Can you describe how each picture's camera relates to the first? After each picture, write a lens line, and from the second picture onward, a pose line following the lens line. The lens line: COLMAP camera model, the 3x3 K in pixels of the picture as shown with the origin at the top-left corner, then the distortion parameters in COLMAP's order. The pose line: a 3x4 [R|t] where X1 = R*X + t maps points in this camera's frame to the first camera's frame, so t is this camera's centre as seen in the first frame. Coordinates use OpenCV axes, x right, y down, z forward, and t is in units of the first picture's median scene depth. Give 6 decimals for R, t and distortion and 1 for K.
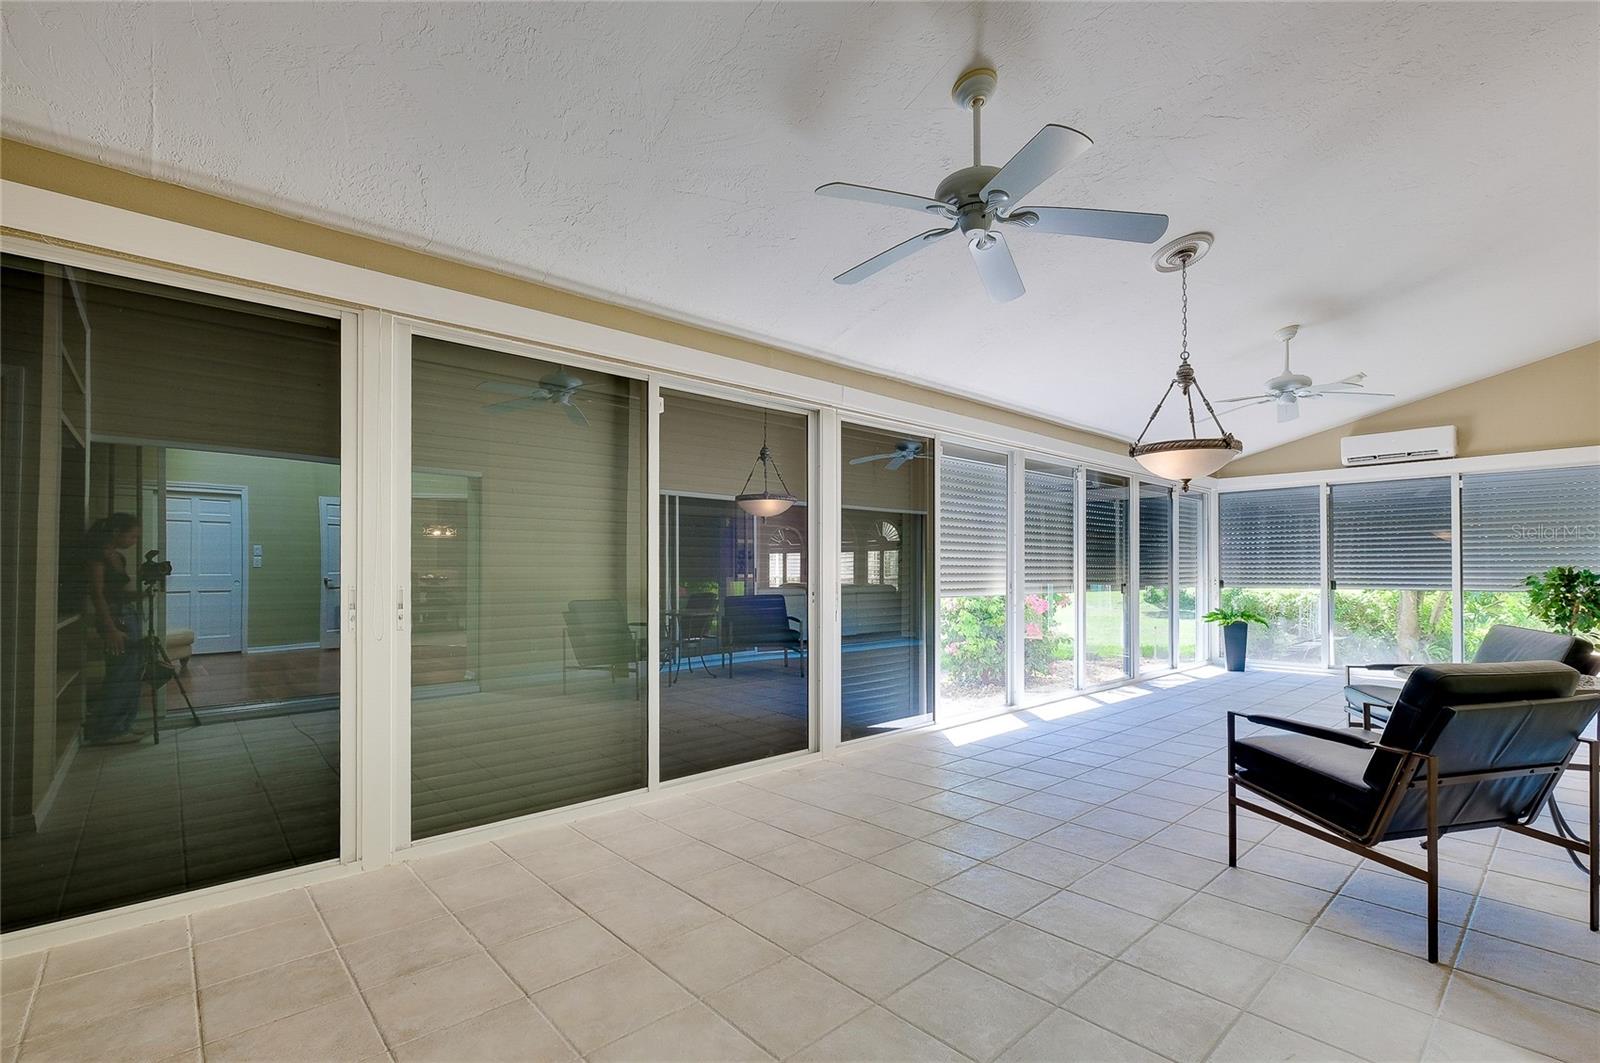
lens RADIAL K [[711.9, 0, 795.2], [0, 711.9, 554.0], [0, 0, 1]] dist [0.001730, 0.000412]
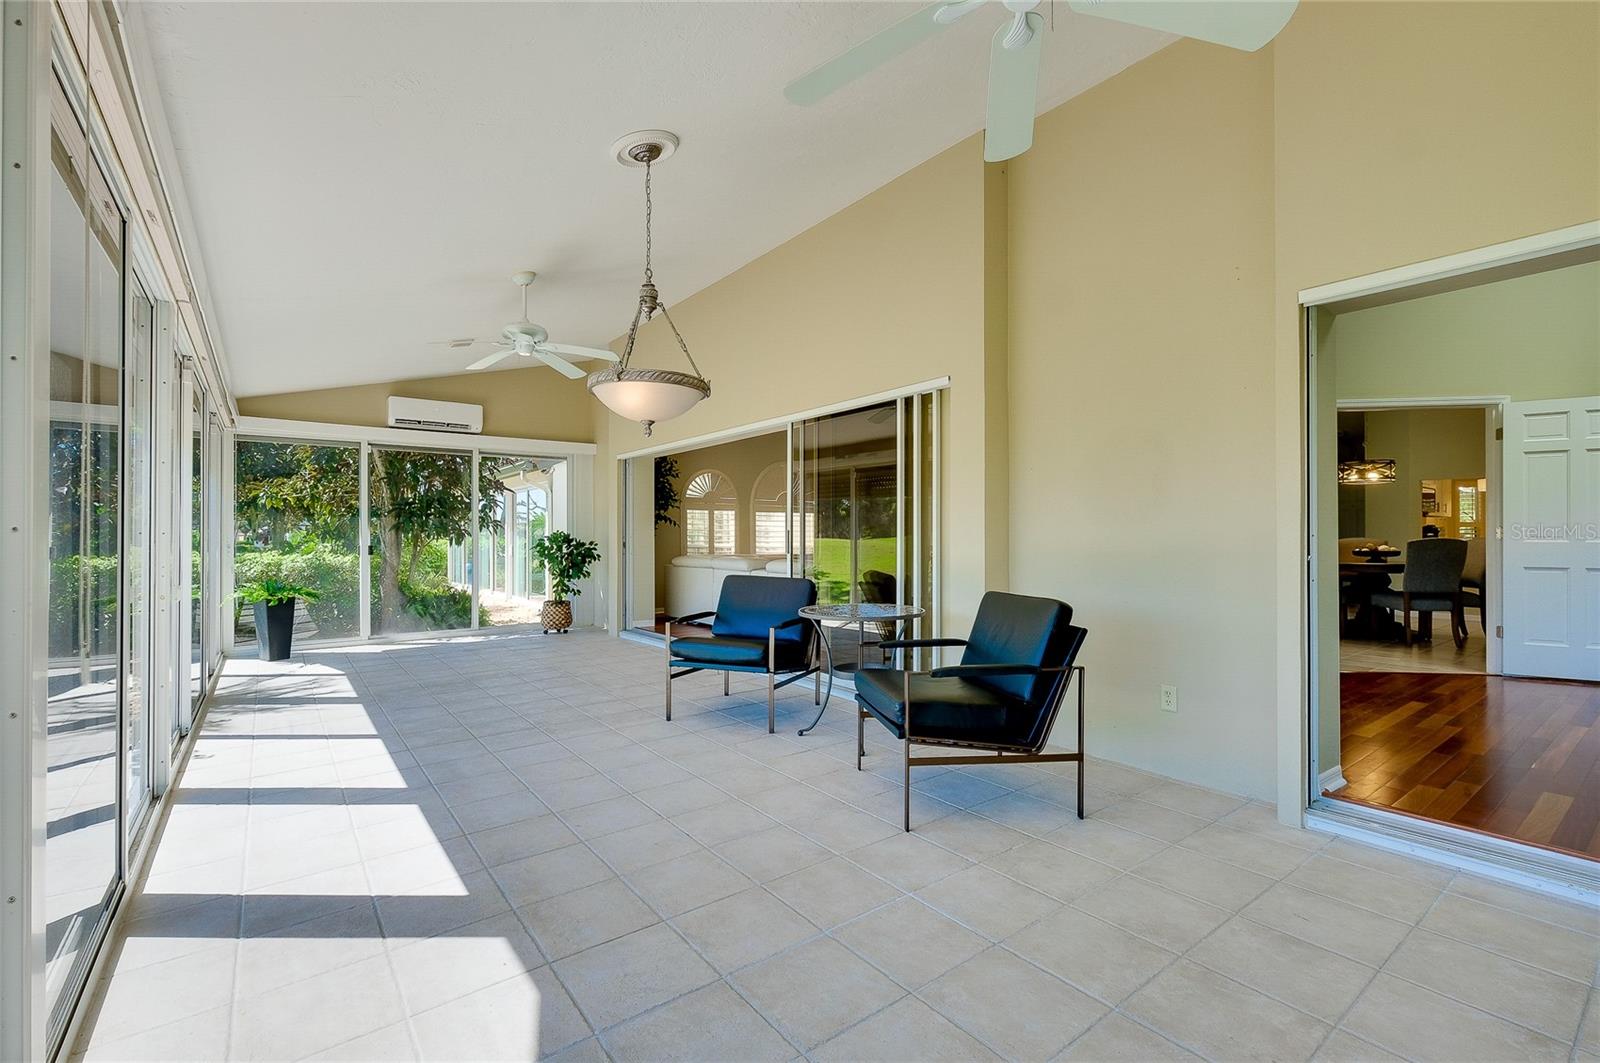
lens RADIAL K [[707.7, 0, 798.0], [0, 707.7, 546.1], [0, 0, 1]] dist [0.001251, 0.000208]
pose [[0.087203, -0.010810, 0.996132, -0.158753], [-0.022473, 0.999665, 0.012815, 0.015992], [-0.995937, -0.023504, 0.086931, 0.465377]]
